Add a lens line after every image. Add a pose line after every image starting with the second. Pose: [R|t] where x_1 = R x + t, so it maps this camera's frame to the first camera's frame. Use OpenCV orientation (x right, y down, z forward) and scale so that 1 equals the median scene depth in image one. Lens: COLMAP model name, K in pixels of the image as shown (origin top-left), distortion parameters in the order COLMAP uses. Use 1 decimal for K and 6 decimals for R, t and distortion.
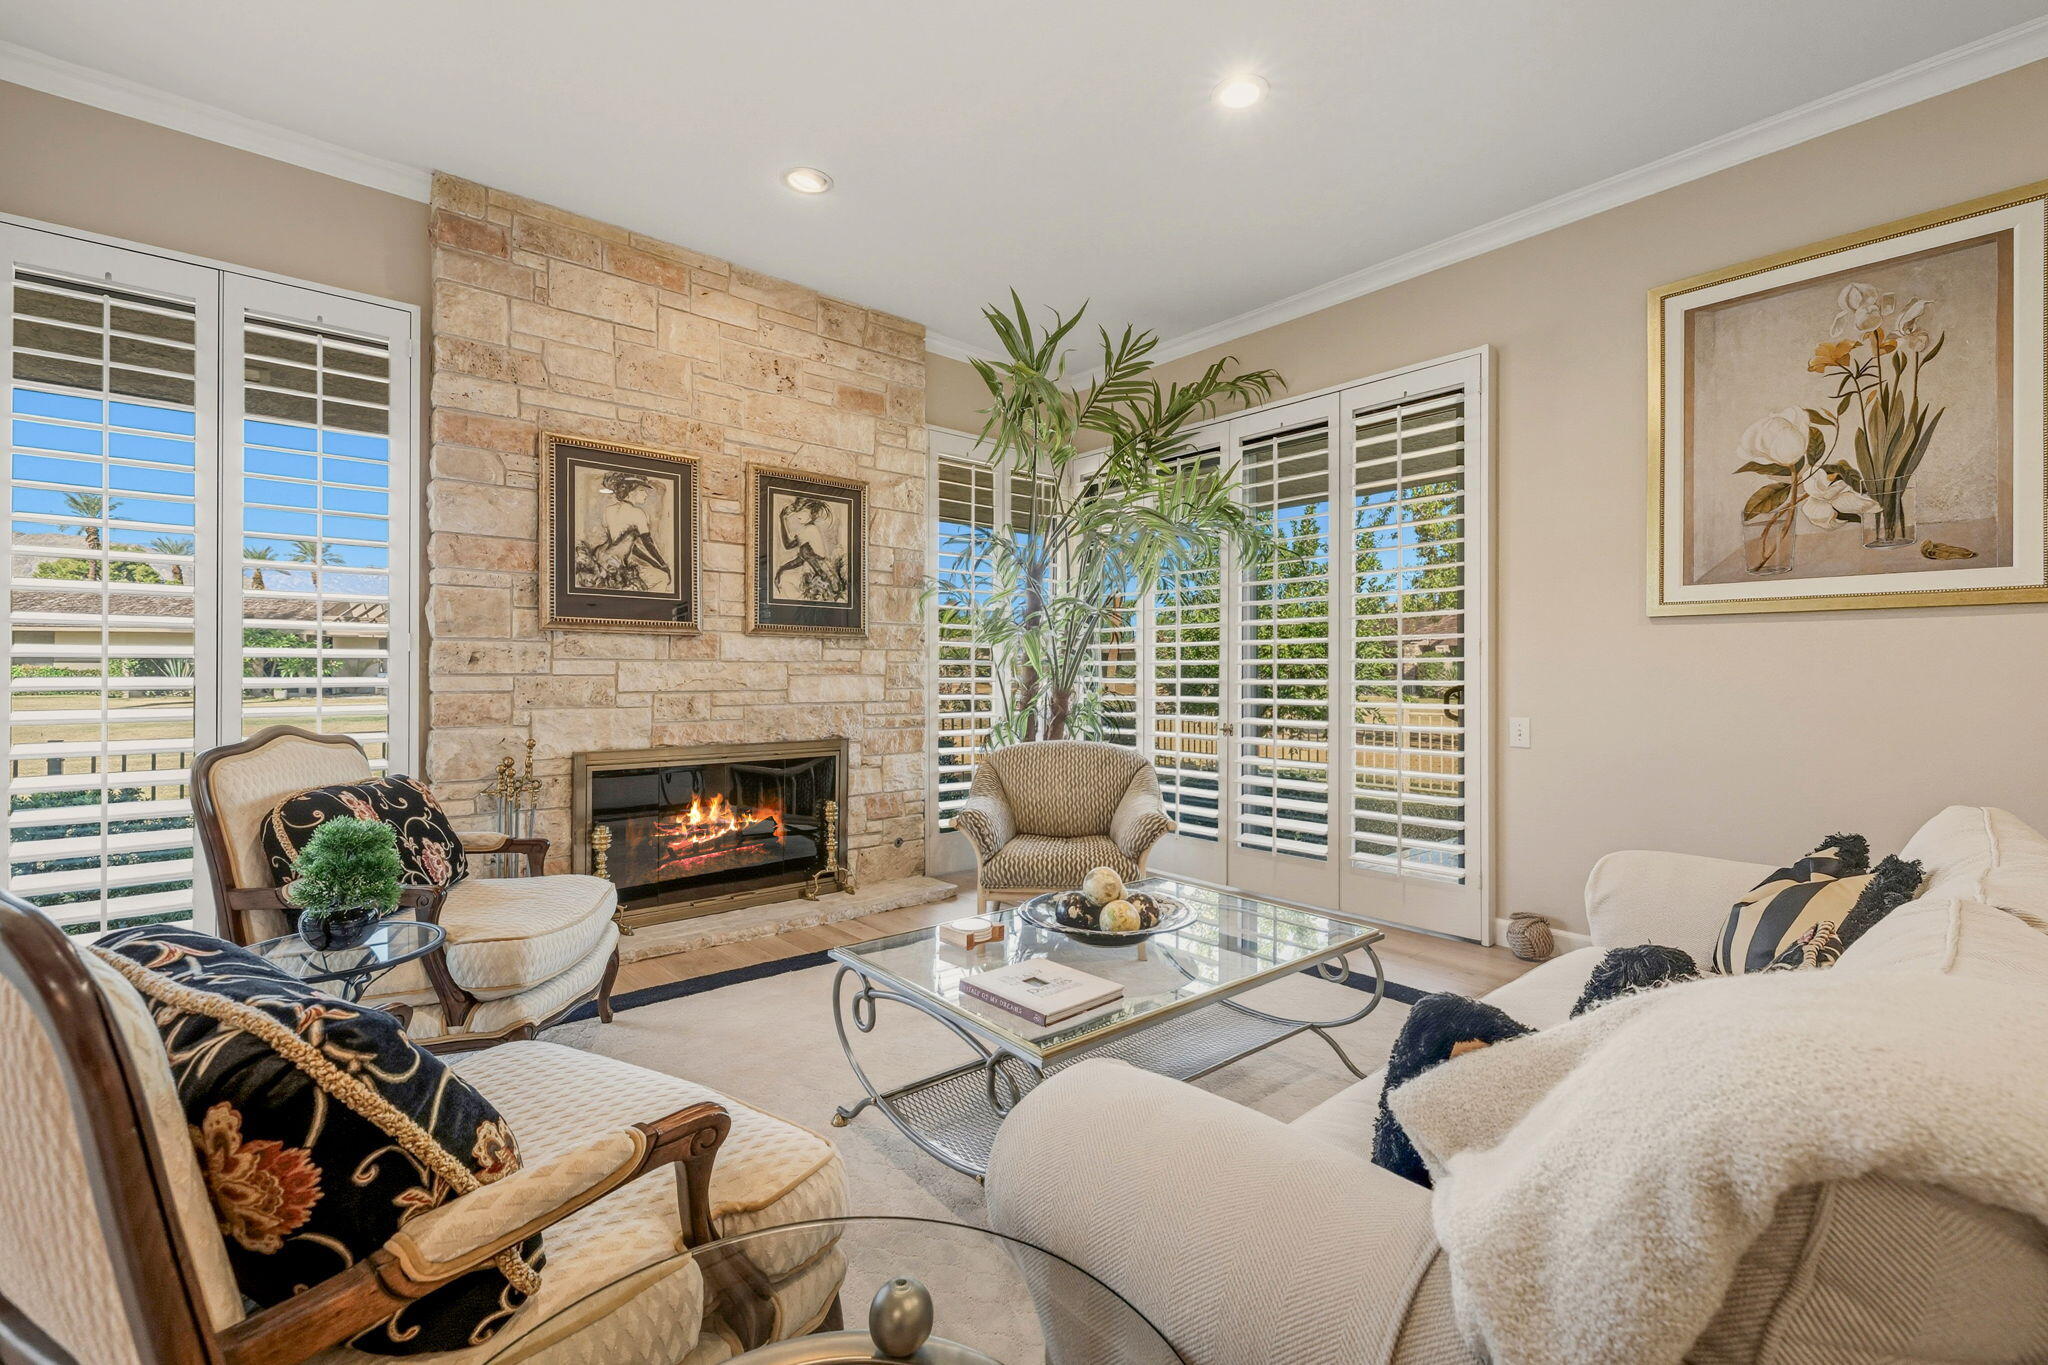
lens RADIAL K [[870.0, 0, 1031.6], [0, 870.0, 672.9], [0, 0, 1]] dist [-0.000376, -0.000711]
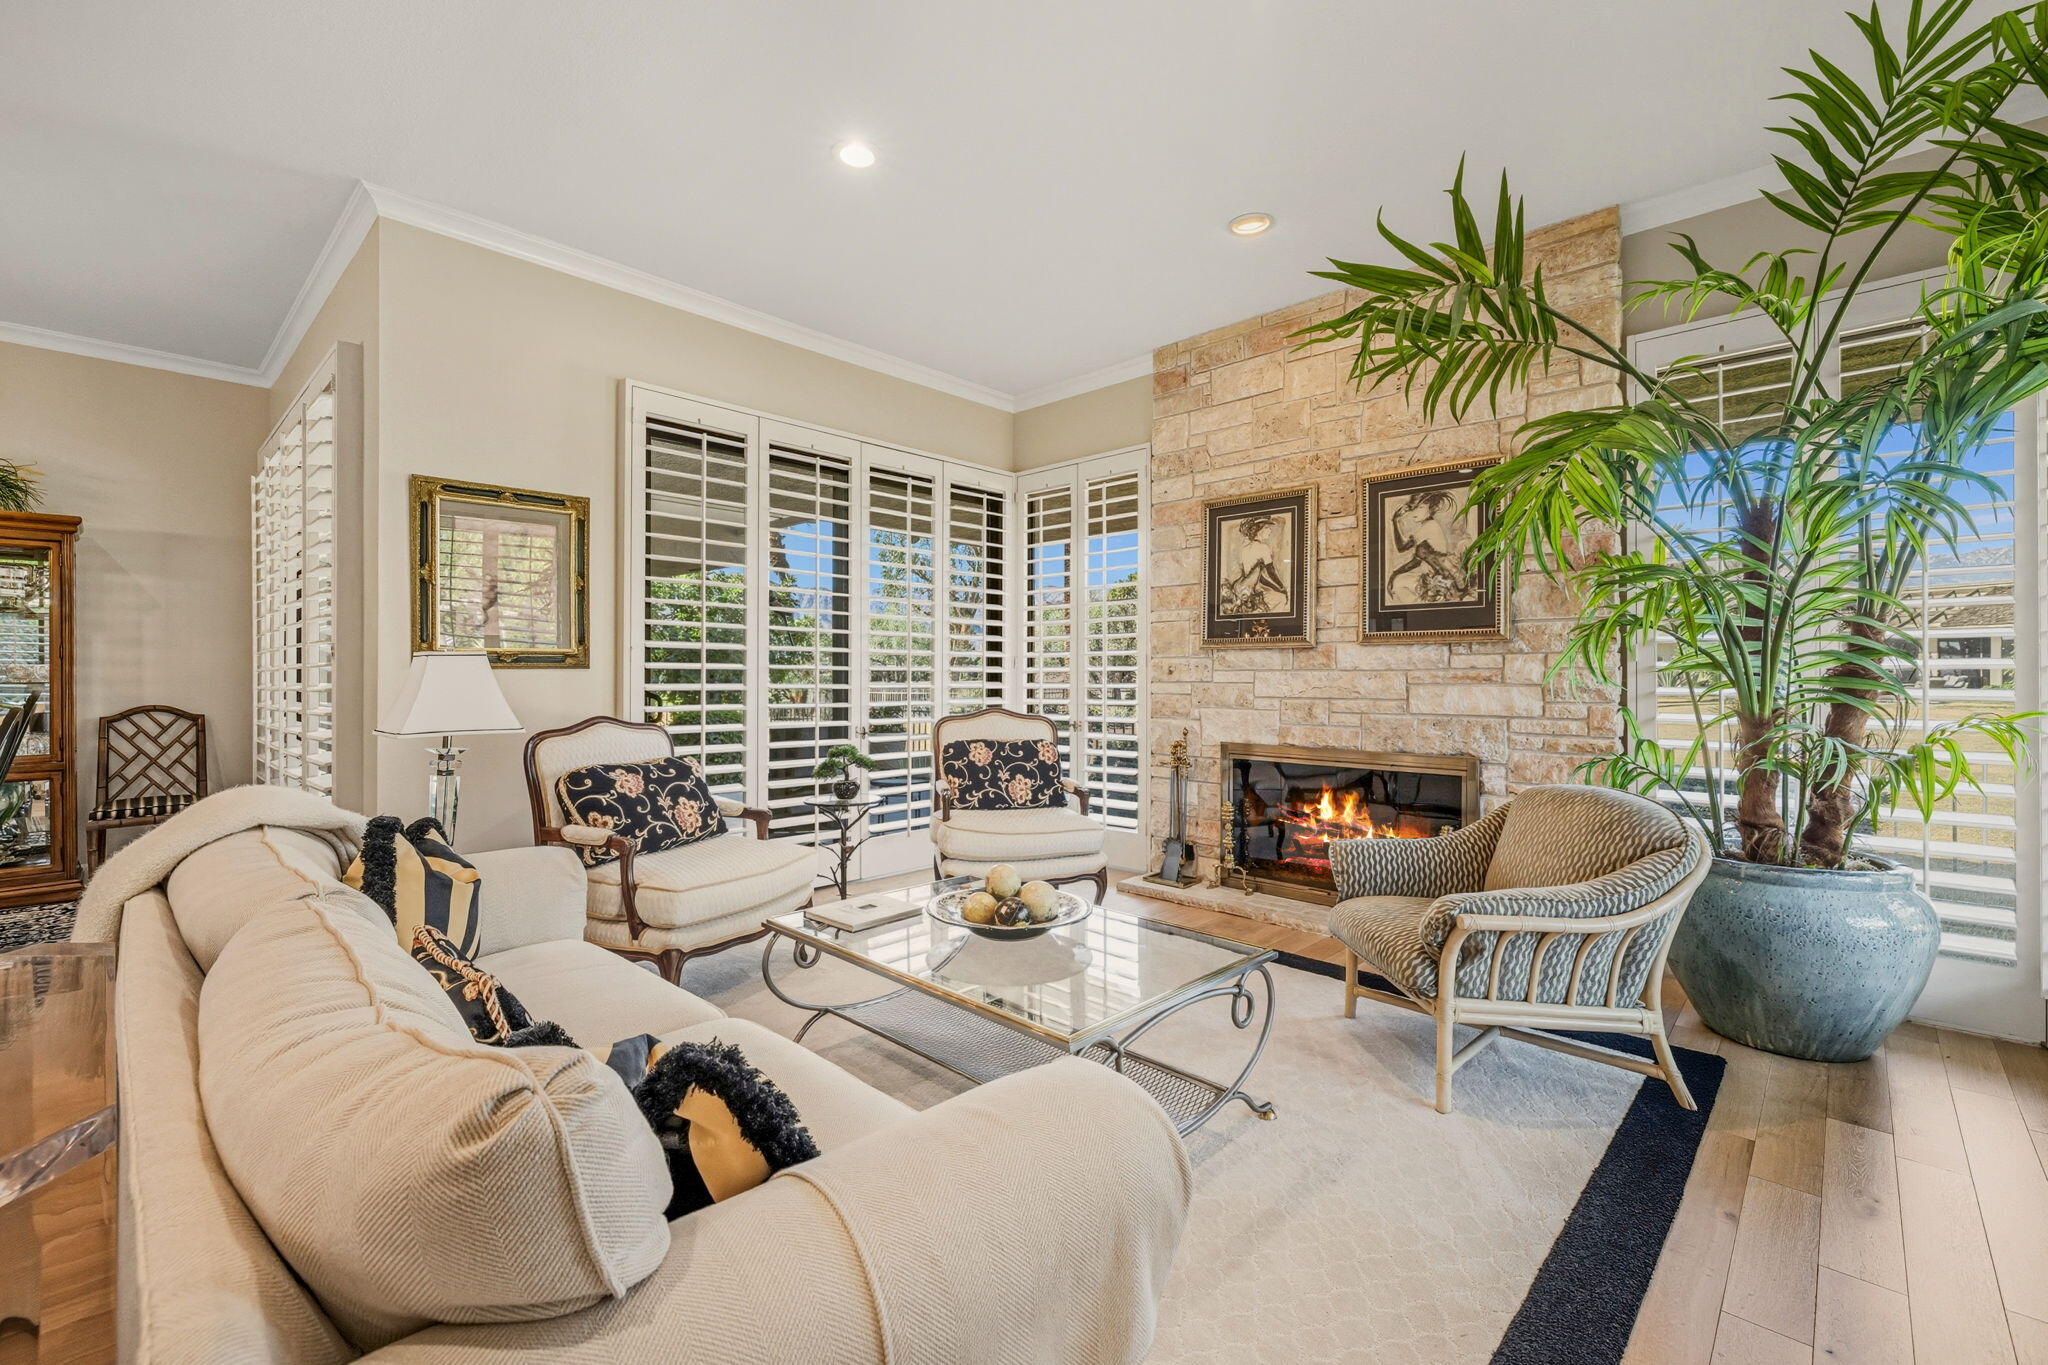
lens RADIAL K [[866.2, 0, 1014.5], [0, 866.2, 670.1], [0, 0, 1]] dist [0.002773, 0.000155]
pose [[0.090484, -0.003415, -0.995892, 0.697367], [0.005039, 0.999983, -0.002971, -0.013310], [0.995885, -0.004749, 0.090500, 0.543353]]
